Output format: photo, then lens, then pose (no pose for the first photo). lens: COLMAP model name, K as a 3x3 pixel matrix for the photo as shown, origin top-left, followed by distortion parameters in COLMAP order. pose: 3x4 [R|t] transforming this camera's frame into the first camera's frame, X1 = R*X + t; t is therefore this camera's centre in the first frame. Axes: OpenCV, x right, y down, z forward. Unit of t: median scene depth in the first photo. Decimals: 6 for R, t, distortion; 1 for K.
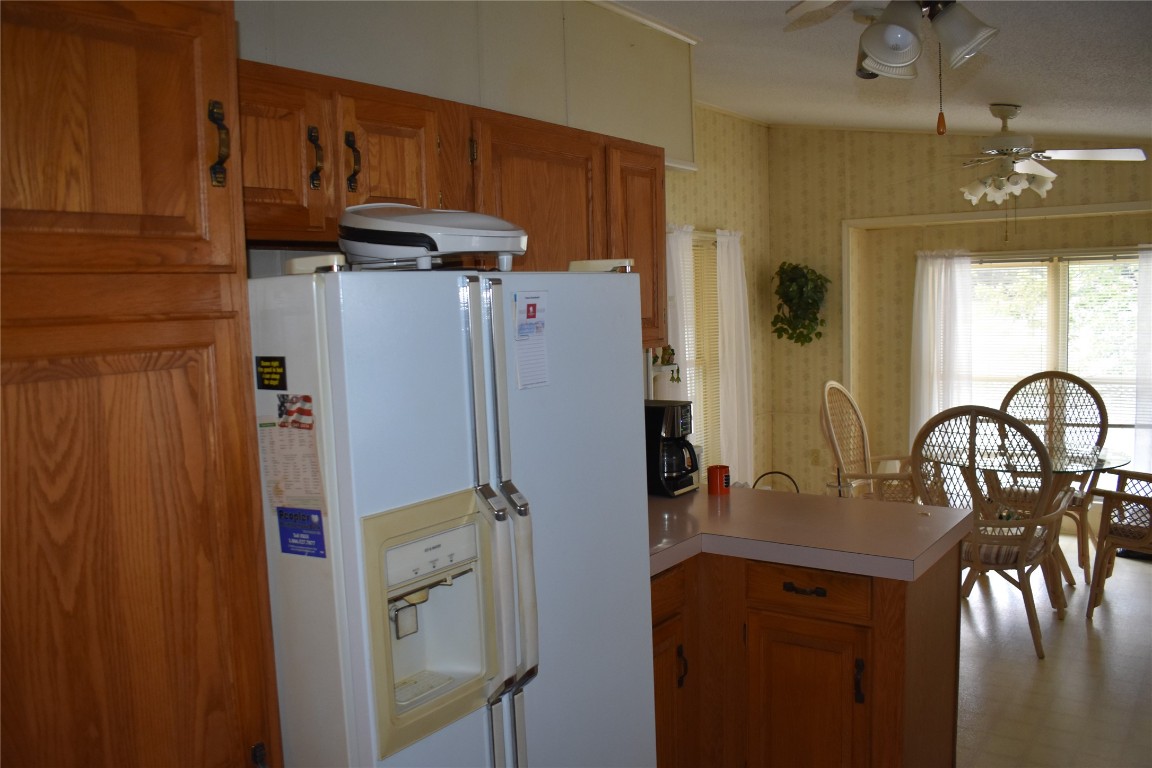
lens RADIAL K [[924.3, 0, 576.0], [0, 924.3, 384.0], [0, 0, 1]] dist [-0.082245, 0.001159]
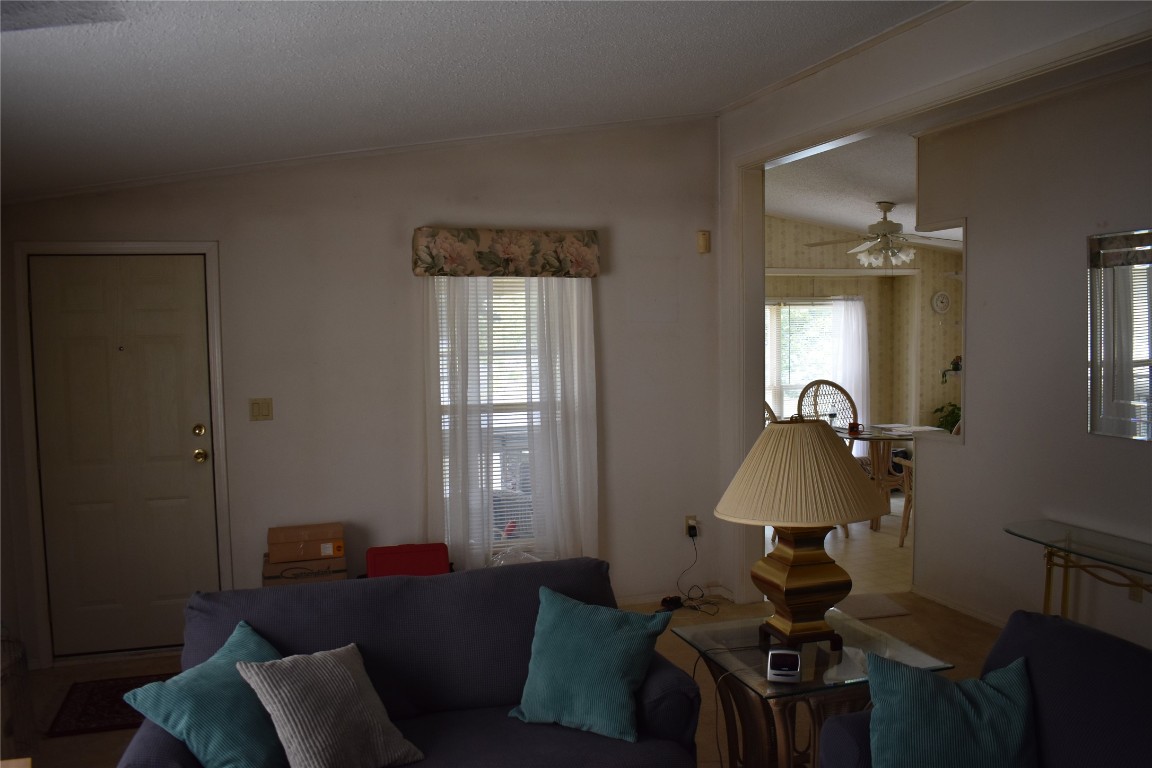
lens RADIAL K [[924.3, 0, 576.0], [0, 924.3, 384.0], [0, 0, 1]] dist [-0.082245, 0.001159]
pose [[0.582235, -0.031501, 0.812410, -0.796821], [0.076995, 0.996895, -0.016526, -0.011067], [-0.809367, 0.072174, 0.582852, 0.382486]]
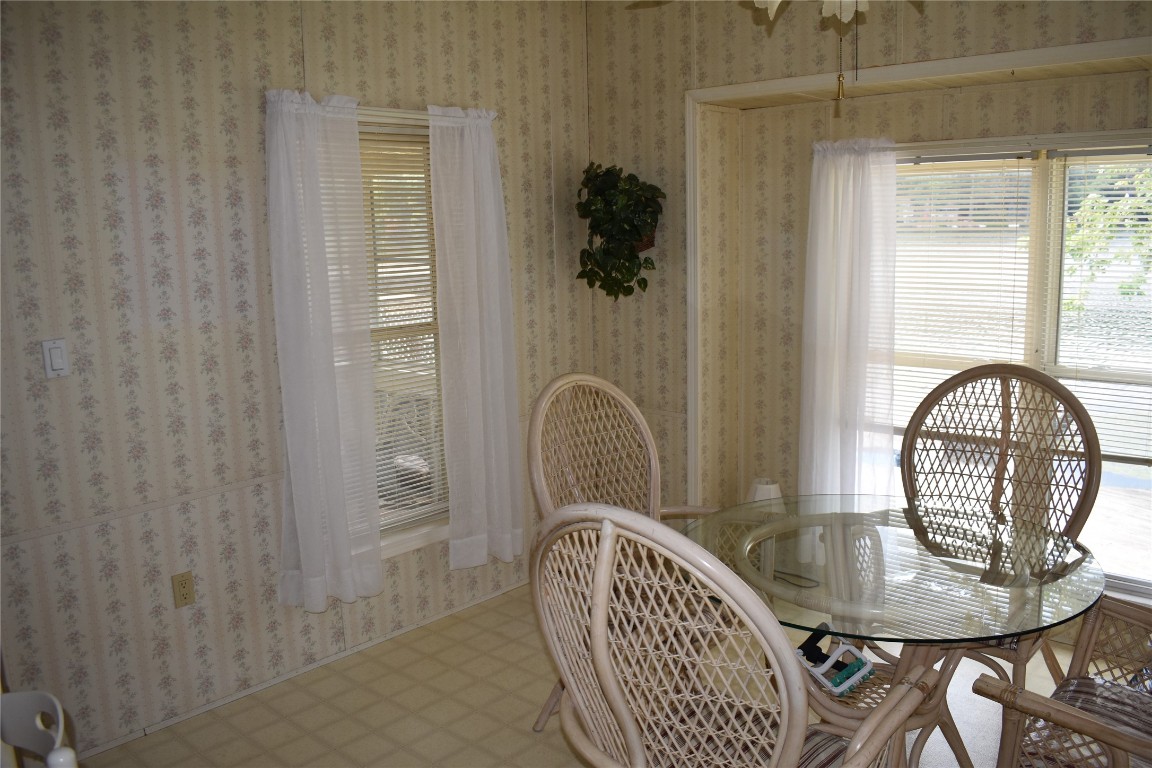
lens RADIAL K [[924.3, 0, 576.0], [0, 924.3, 384.0], [0, 0, 1]] dist [-0.082245, 0.001159]
pose [[0.994209, 0.021152, -0.105366, 0.288174], [-0.012111, 0.996246, 0.085721, -0.039109], [0.106783, -0.083949, 0.990732, 0.386073]]
